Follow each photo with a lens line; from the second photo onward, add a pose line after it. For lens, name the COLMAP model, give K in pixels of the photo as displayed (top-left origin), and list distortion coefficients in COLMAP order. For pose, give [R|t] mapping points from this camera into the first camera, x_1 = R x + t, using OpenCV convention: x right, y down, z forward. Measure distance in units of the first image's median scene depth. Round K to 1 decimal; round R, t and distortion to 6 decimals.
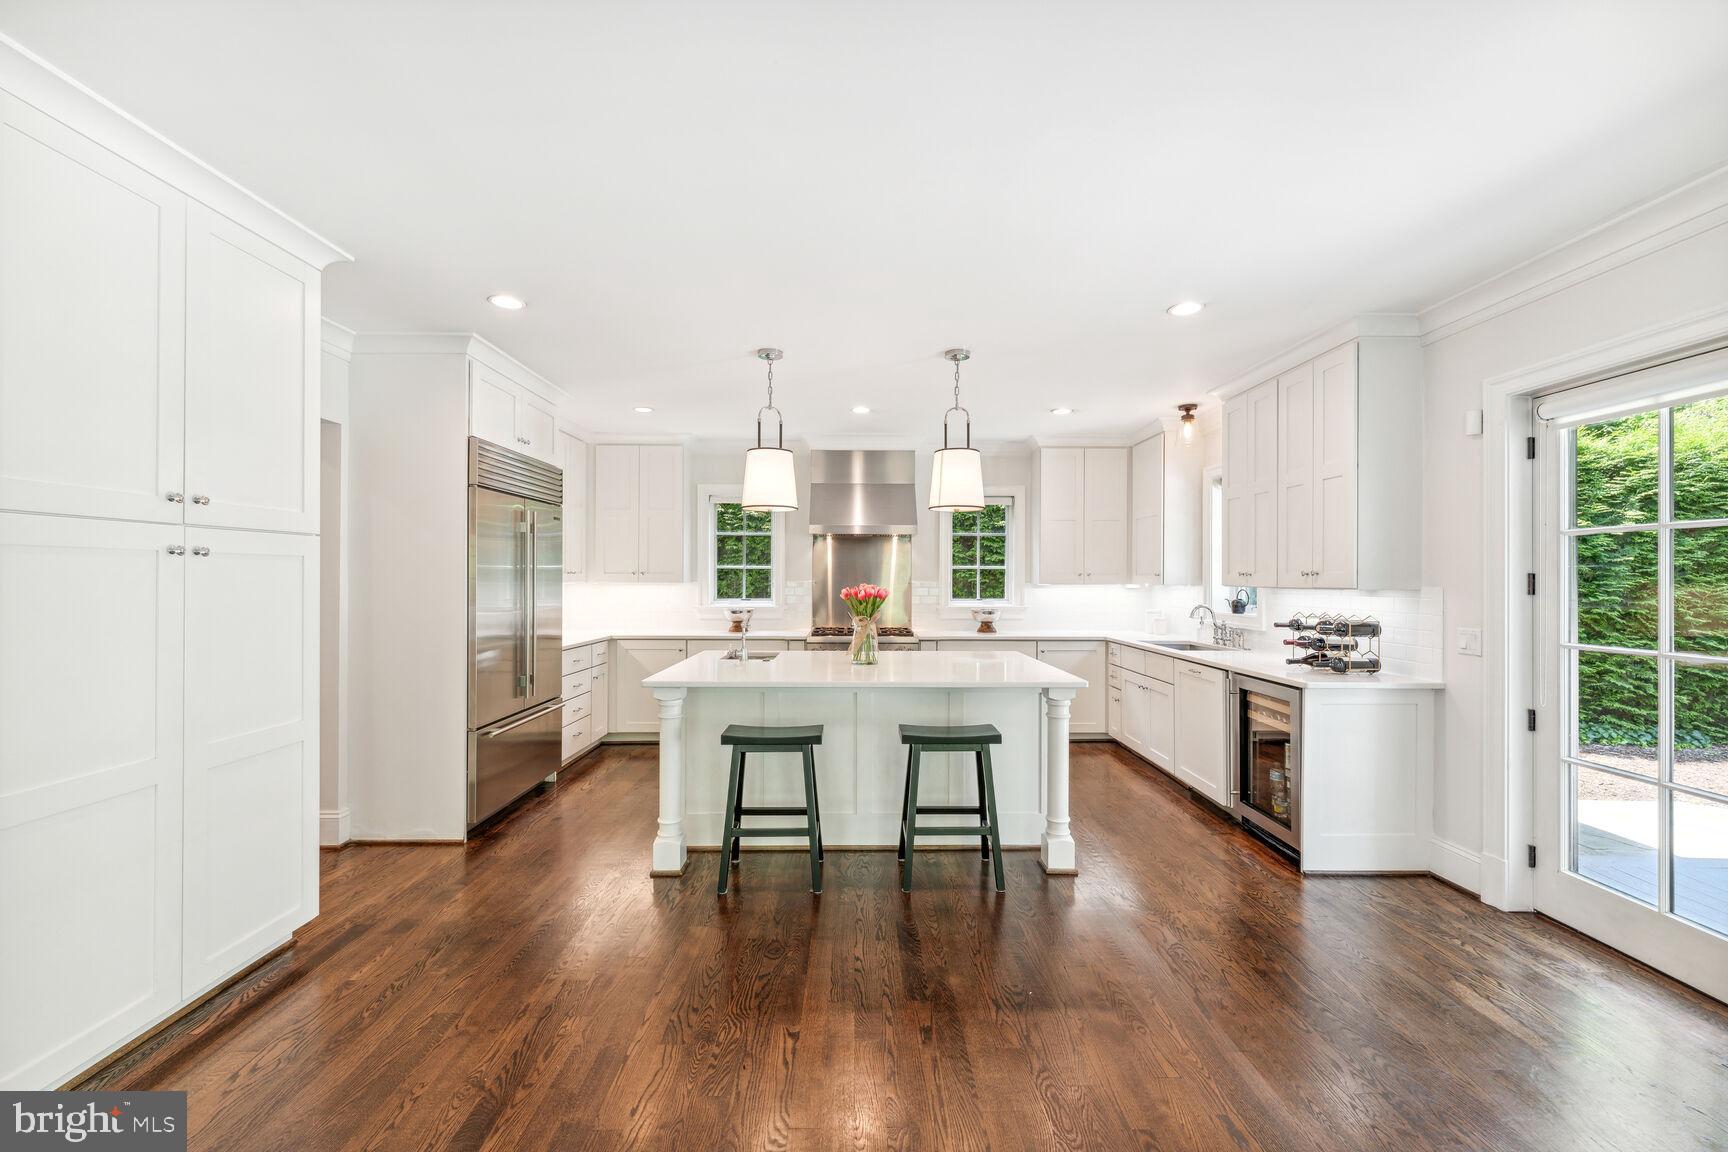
lens RADIAL K [[684.2, 0, 864.0], [0, 684.2, 576.0], [0, 0, 1]] dist [0.006008, -0.000338]
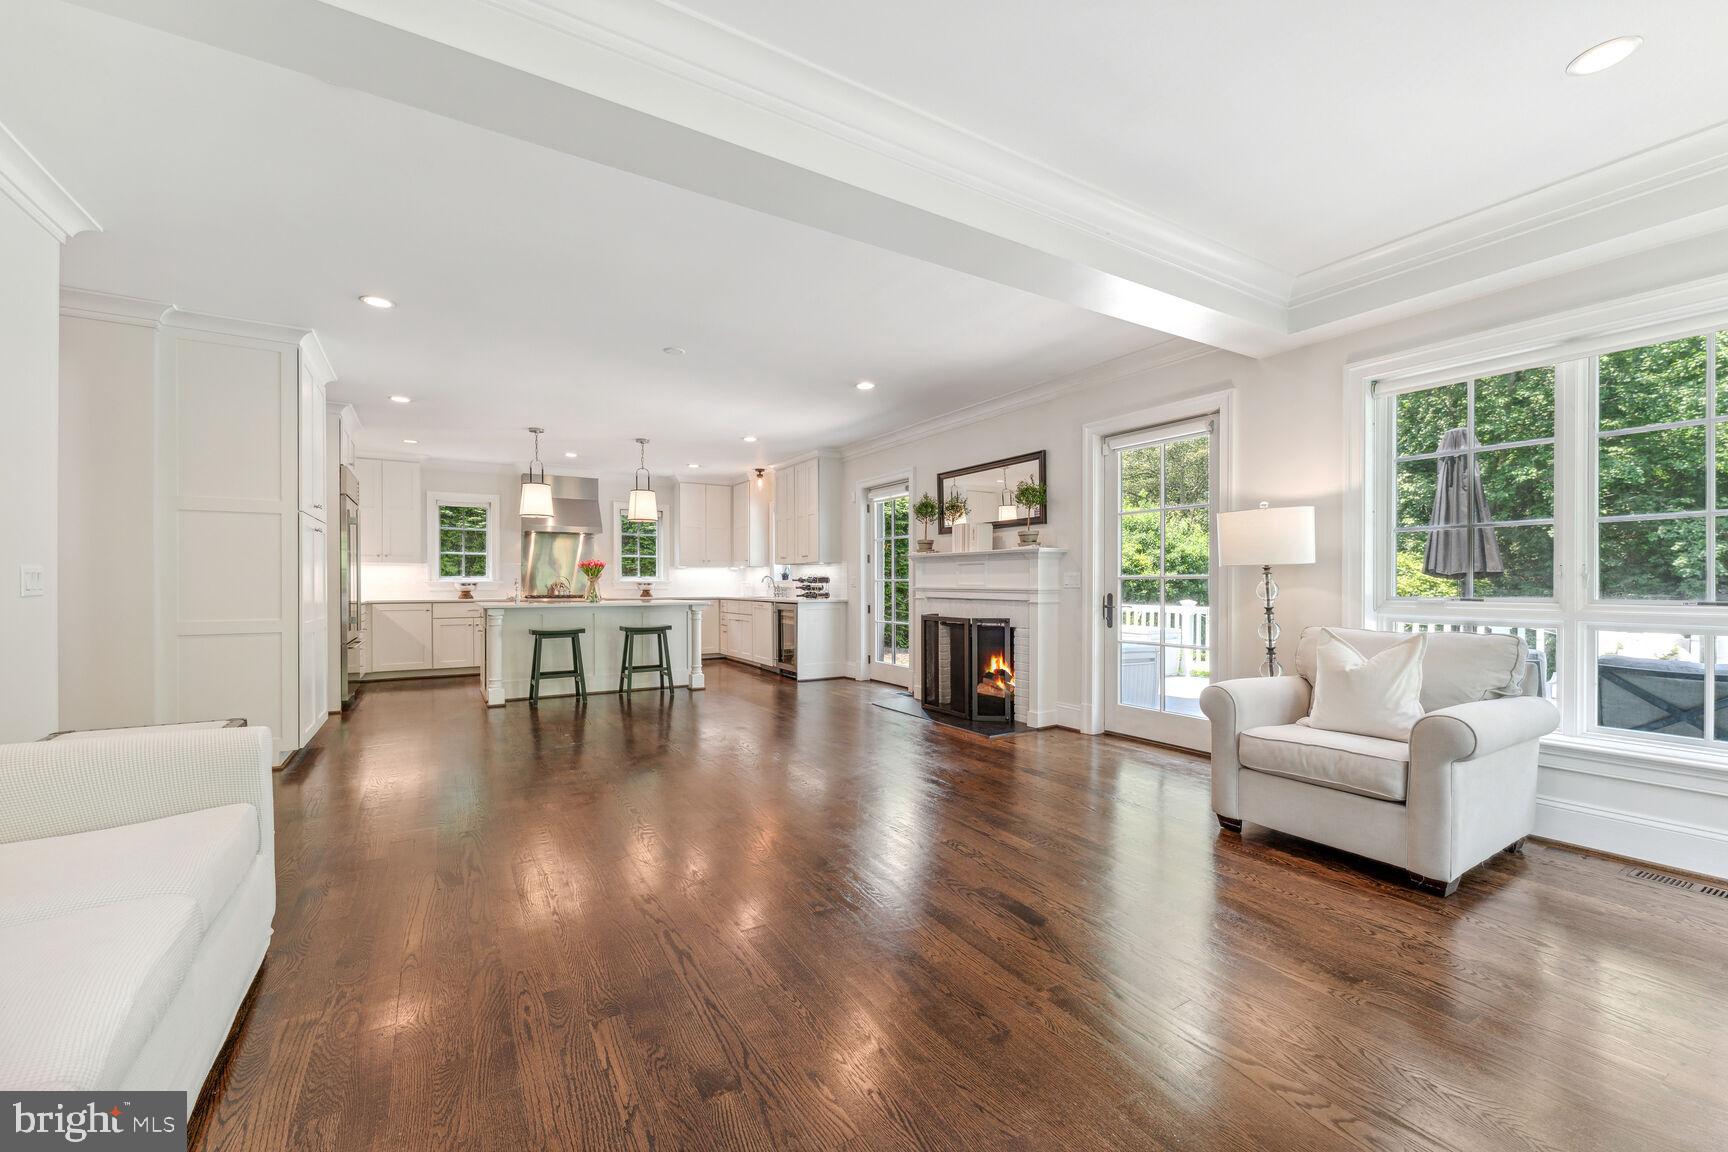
lens RADIAL K [[684.2, 0, 864.0], [0, 684.2, 576.0], [0, 0, 1]] dist [0.006008, -0.000338]
pose [[0.855309, -0.001975, 0.518114, -0.255886], [0.004588, 0.999982, -0.003763, 0.052132], [-0.518098, 0.005595, 0.855303, -0.751075]]
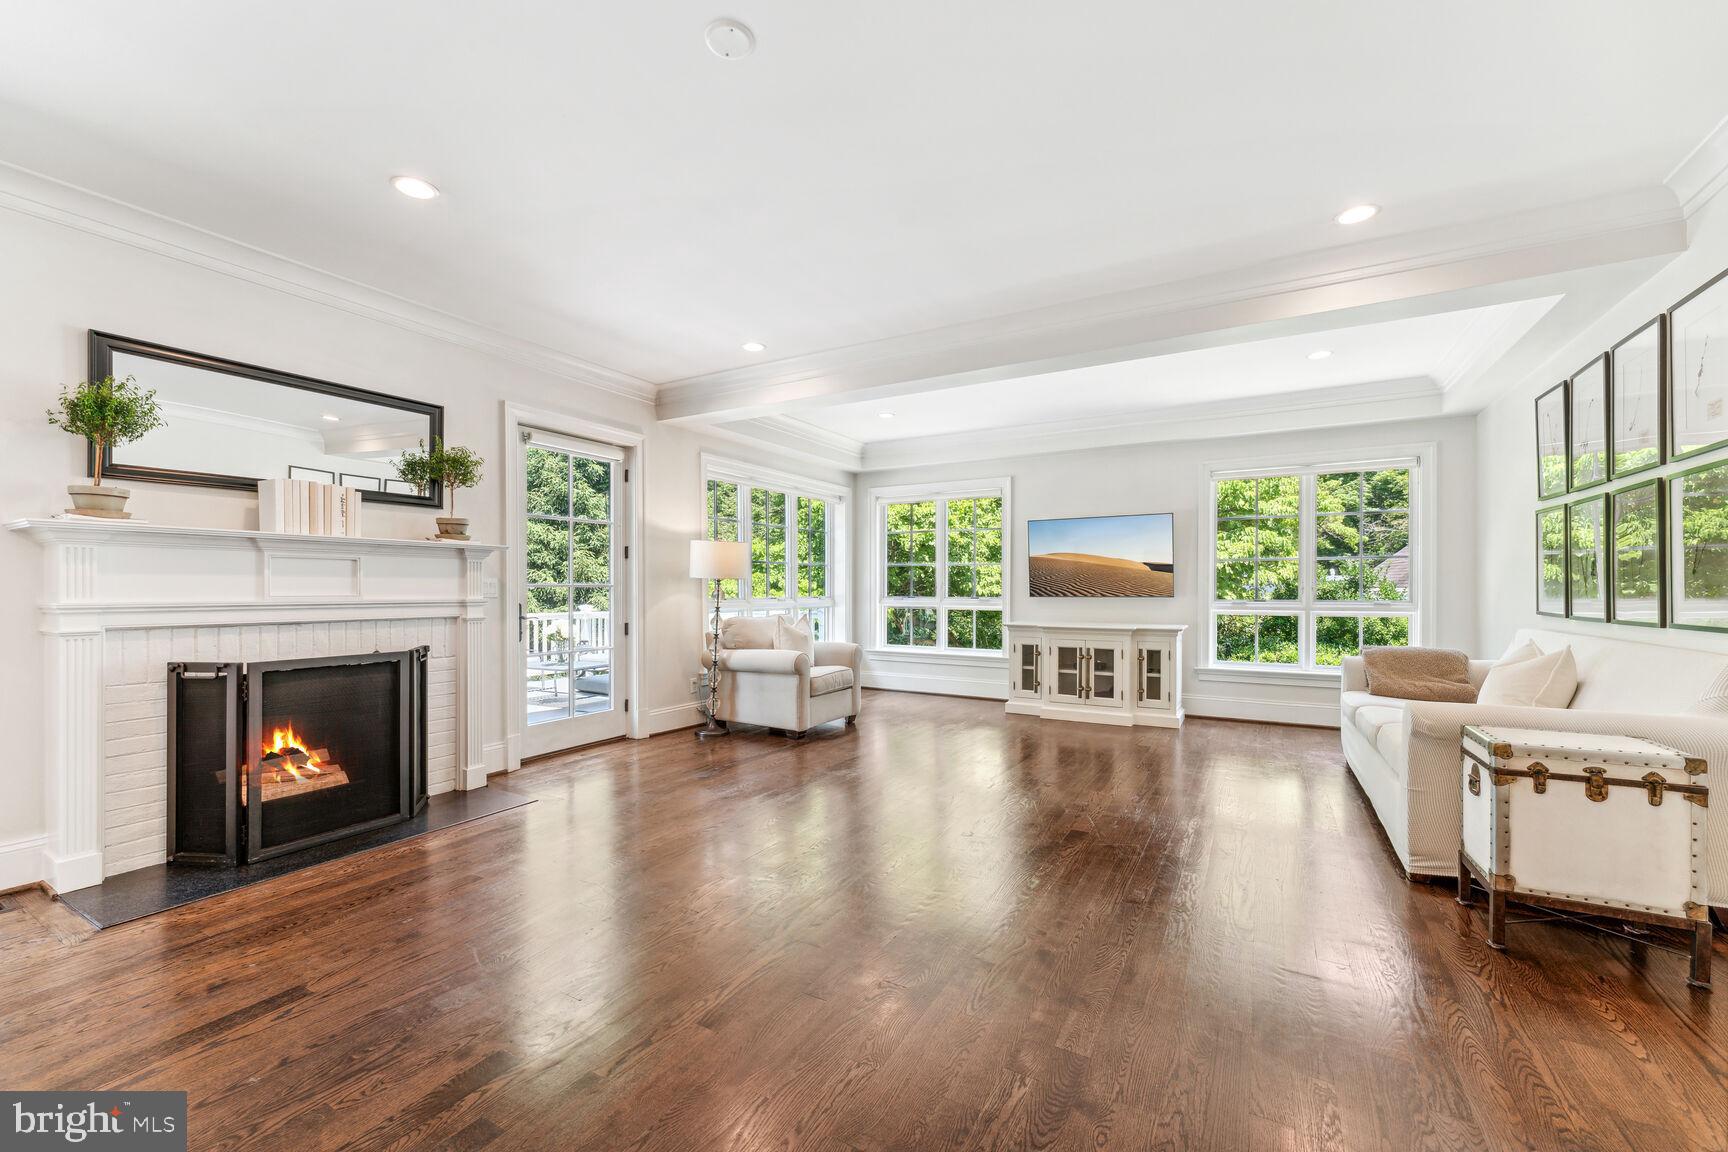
lens RADIAL K [[684.2, 0, 864.0], [0, 684.2, 576.0], [0, 0, 1]] dist [0.006008, -0.000338]
pose [[-0.866164, 0.007525, 0.499704, -0.254473], [-0.001995, 0.999827, -0.018515, 0.056091], [-0.499757, -0.017034, -0.865998, 0.442111]]
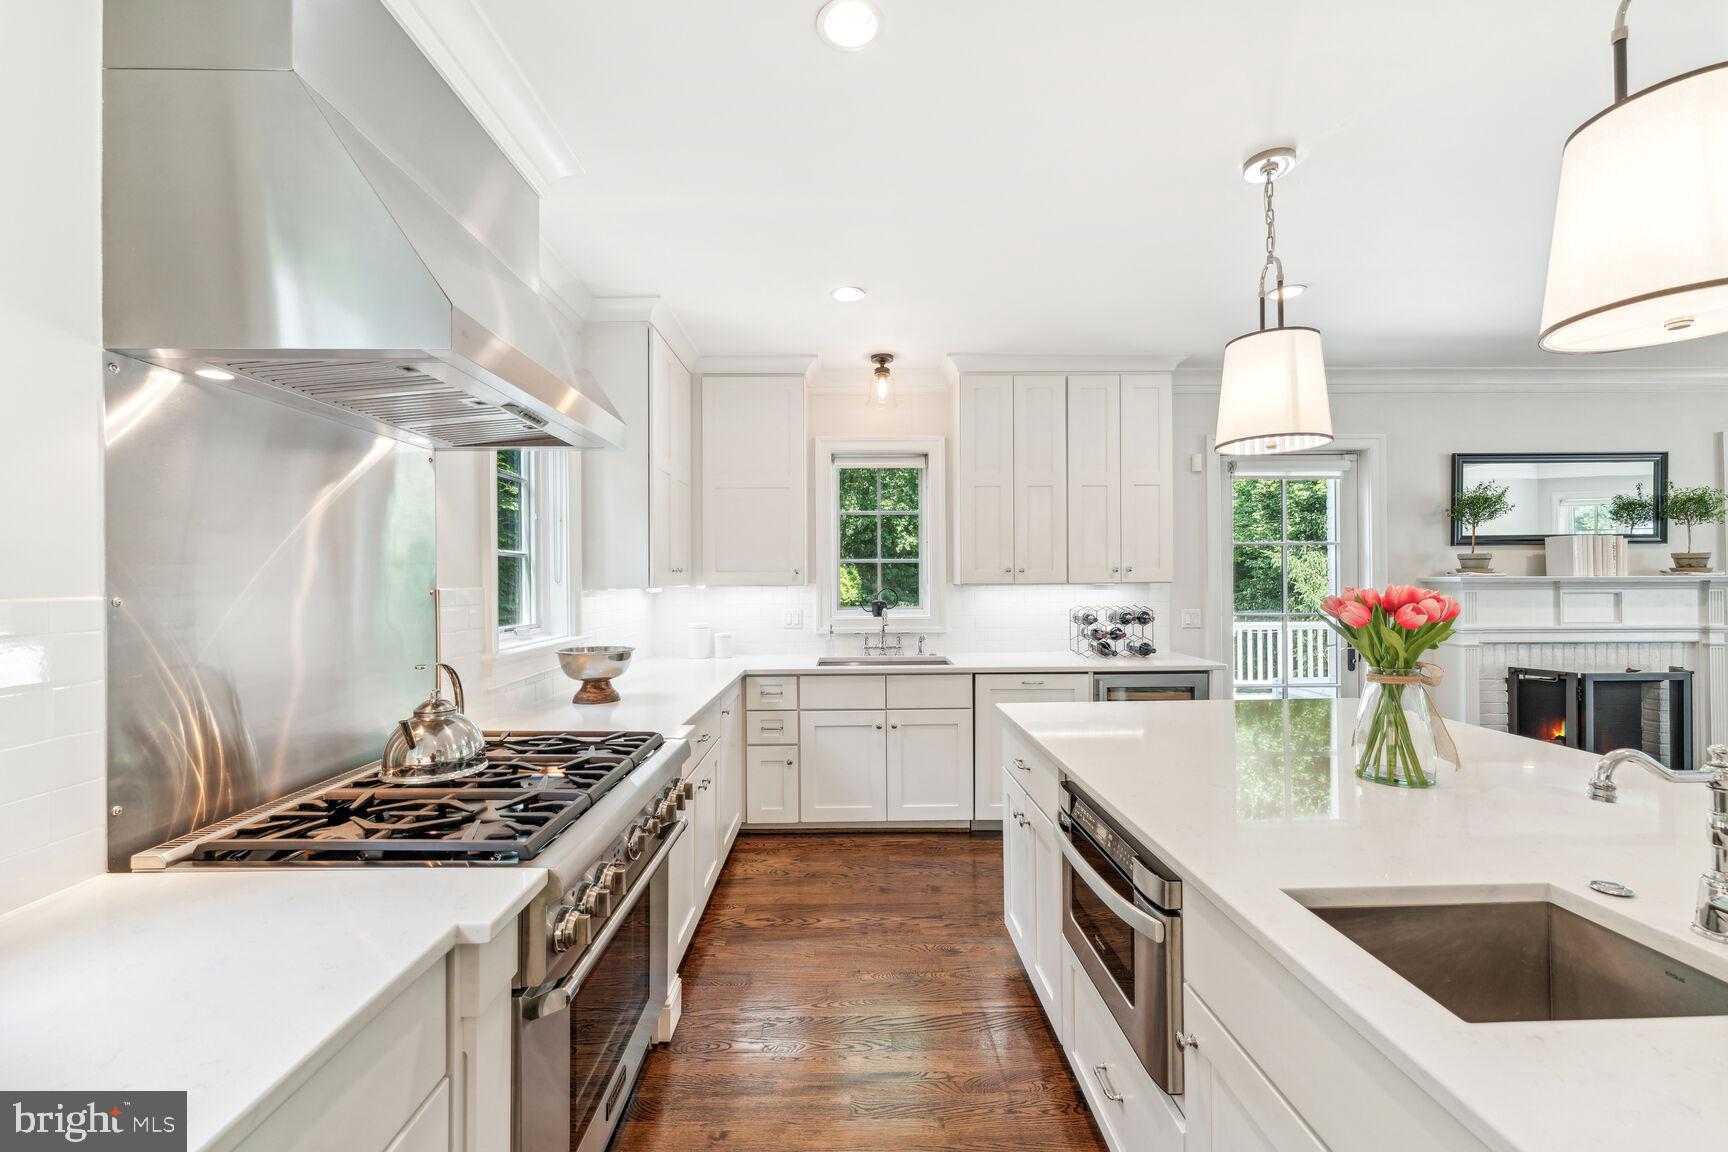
lens RADIAL K [[684.2, 0, 864.0], [0, 684.2, 576.0], [0, 0, 1]] dist [0.006008, -0.000338]
pose [[-0.010700, 0.004400, 0.999933, -0.312061], [0.003926, 0.999983, -0.004359, 0.007514], [-0.999935, 0.003879, -0.010717, 1.030079]]
